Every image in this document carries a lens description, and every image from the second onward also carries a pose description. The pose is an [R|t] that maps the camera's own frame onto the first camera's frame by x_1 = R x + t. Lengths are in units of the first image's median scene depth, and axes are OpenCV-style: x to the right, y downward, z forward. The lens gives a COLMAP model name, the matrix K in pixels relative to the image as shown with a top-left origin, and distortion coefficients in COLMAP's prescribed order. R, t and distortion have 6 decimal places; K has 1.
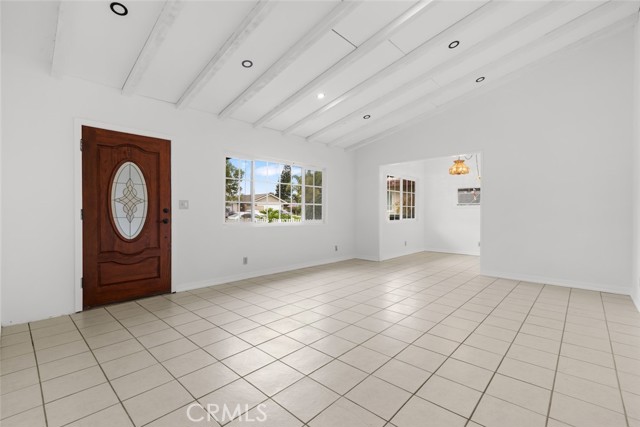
lens RADIAL K [[290.3, 0, 321.8], [0, 290.3, 214.1], [0, 0, 1]] dist [-0.000462, 0.000332]
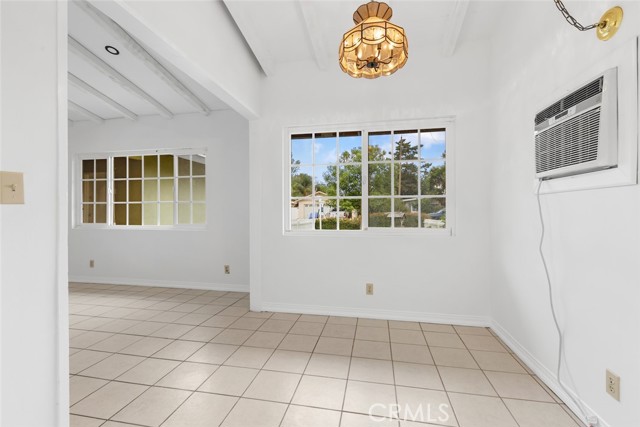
lens RADIAL K [[323.9, 0, 319.2], [0, 323.9, 208.4], [0, 0, 1]] dist [0.029601, 0.000231]
pose [[0.452496, -0.014828, -0.891643, 1.327666], [0.002654, 0.999880, -0.015281, -0.005158], [0.891762, 0.004548, 0.452481, 1.492407]]
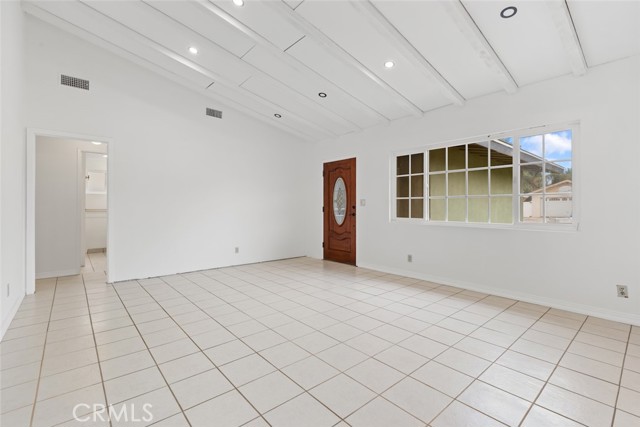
lens RADIAL K [[290.3, 0, 325.2], [0, 290.3, 209.9], [0, 0, 1]] dist [-0.000462, 0.000332]
pose [[-0.112300, 0.007459, -0.993646, 0.924320], [-0.004655, 0.999957, 0.008032, -0.009775], [0.993663, 0.005528, -0.112260, 1.048084]]
